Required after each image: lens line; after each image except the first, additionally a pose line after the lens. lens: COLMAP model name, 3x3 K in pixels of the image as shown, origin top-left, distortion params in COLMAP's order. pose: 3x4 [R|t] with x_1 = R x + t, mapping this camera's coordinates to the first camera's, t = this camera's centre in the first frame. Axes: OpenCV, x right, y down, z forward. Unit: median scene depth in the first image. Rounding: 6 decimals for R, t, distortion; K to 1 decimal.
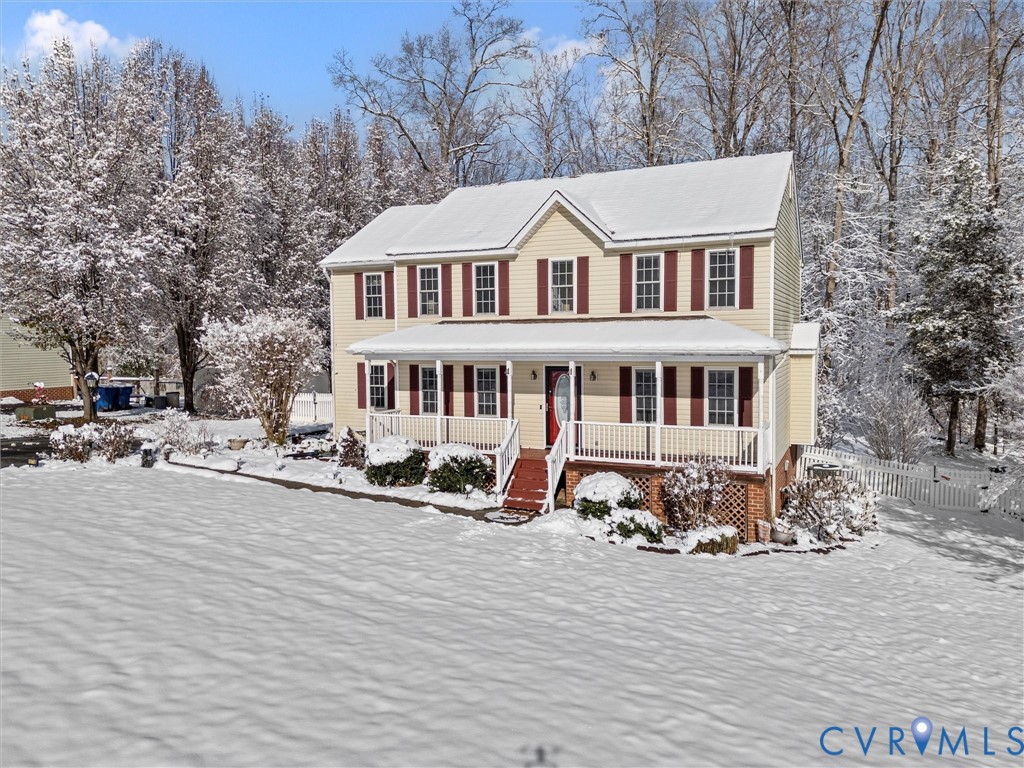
lens RADIAL K [[777.2, 0, 504.9], [0, 777.2, 373.2], [0, 0, 1]] dist [0.038850, -0.006258]
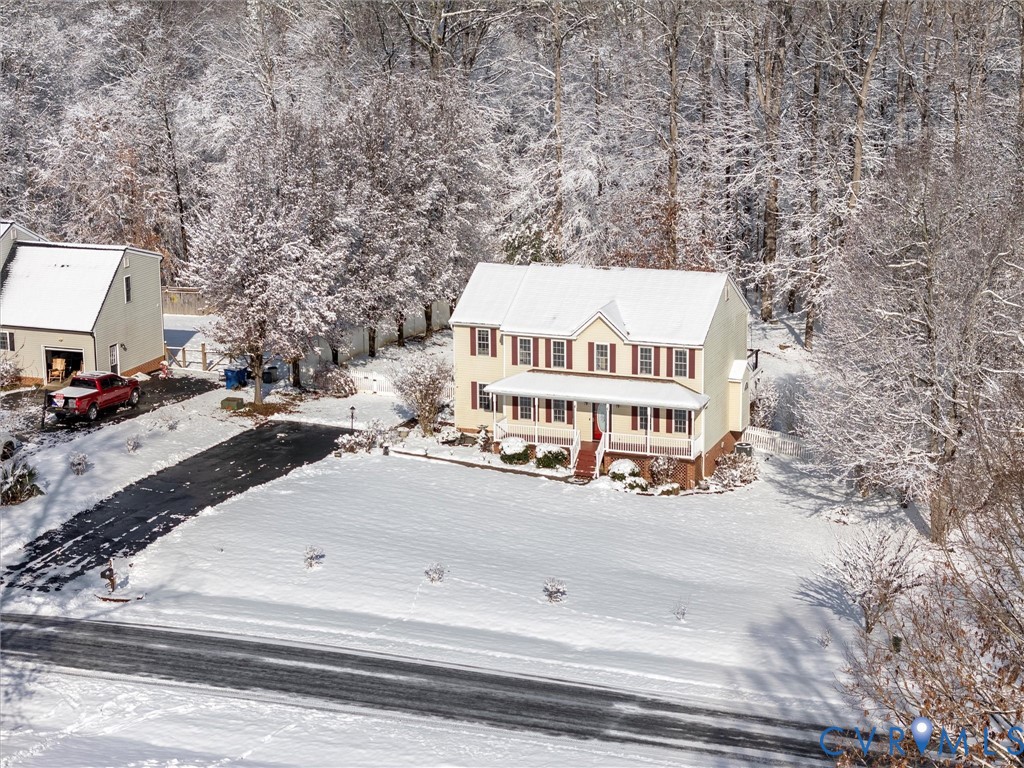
lens RADIAL K [[2332.2, 0, 512.0], [0, 2332.2, 384.0], [0, 0, 1]] dist [-0.068271, -0.107448]
pose [[0.997317, -0.018173, 0.070914, -0.583971], [0.004272, 0.981494, 0.191446, -1.213423], [-0.073080, -0.190629, 0.978938, -4.851888]]
